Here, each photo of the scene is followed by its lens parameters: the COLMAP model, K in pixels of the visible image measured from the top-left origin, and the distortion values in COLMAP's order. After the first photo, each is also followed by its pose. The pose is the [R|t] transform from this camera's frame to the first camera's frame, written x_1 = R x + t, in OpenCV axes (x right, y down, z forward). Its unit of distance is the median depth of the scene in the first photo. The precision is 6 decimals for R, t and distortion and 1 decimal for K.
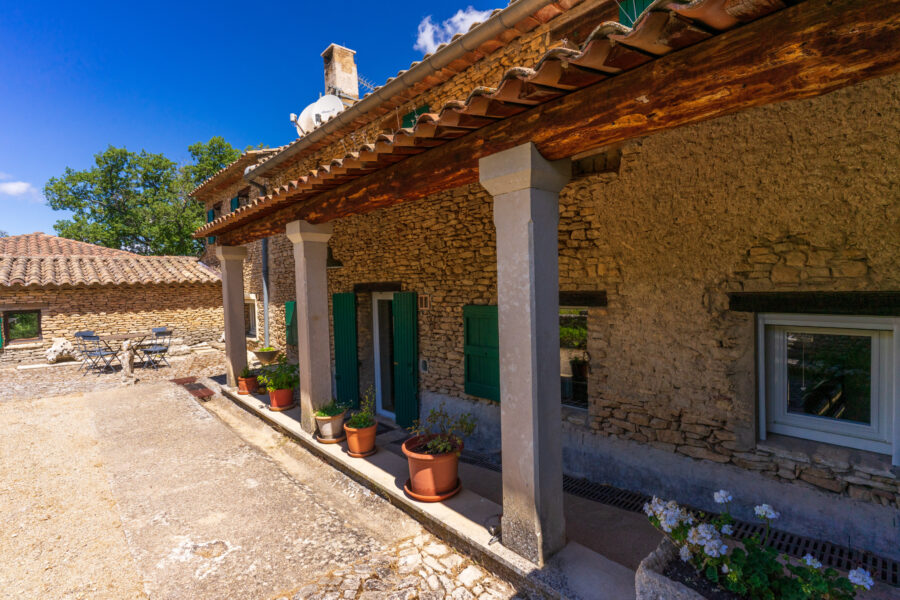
lens RADIAL K [[425.9, 0, 450.0], [0, 425.9, 300.0], [0, 0, 1]] dist [0.002758, -0.000855]
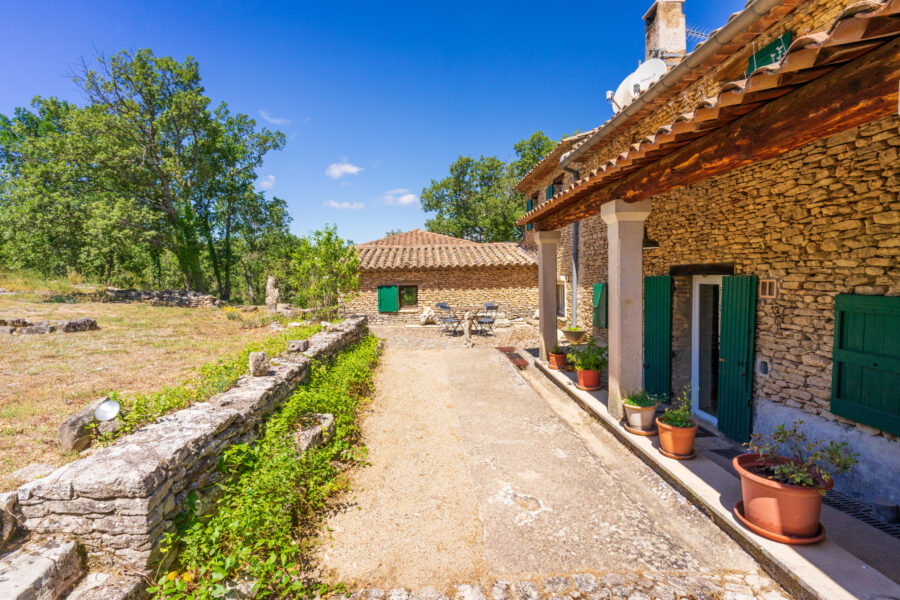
lens RADIAL K [[425.9, 0, 450.0], [0, 425.9, 300.0], [0, 0, 1]] dist [0.002758, -0.000855]
pose [[0.773314, 0.048039, -0.632200, -0.012808], [-0.021971, 0.998557, 0.049003, 0.000273], [0.633642, -0.024005, 0.773254, 0.005382]]
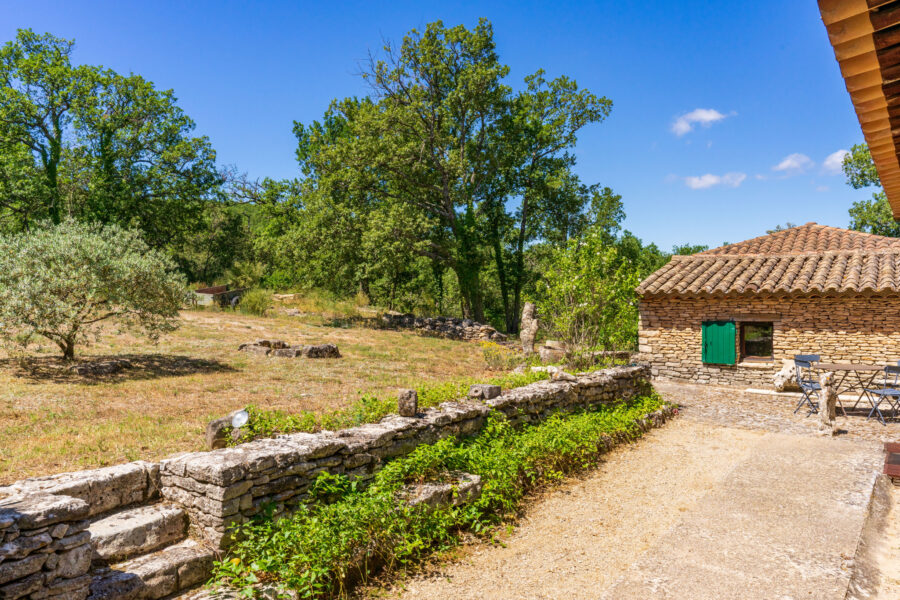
lens RADIAL K [[700.7, 0, 450.0], [0, 700.7, 300.0], [0, 0, 1]] dist [0.002941, 0.002421]
pose [[0.248147, 0.020592, -0.968503, 0.232651], [-0.041592, 0.999079, 0.010585, -0.011045], [0.967829, 0.037656, 0.248775, 0.121933]]
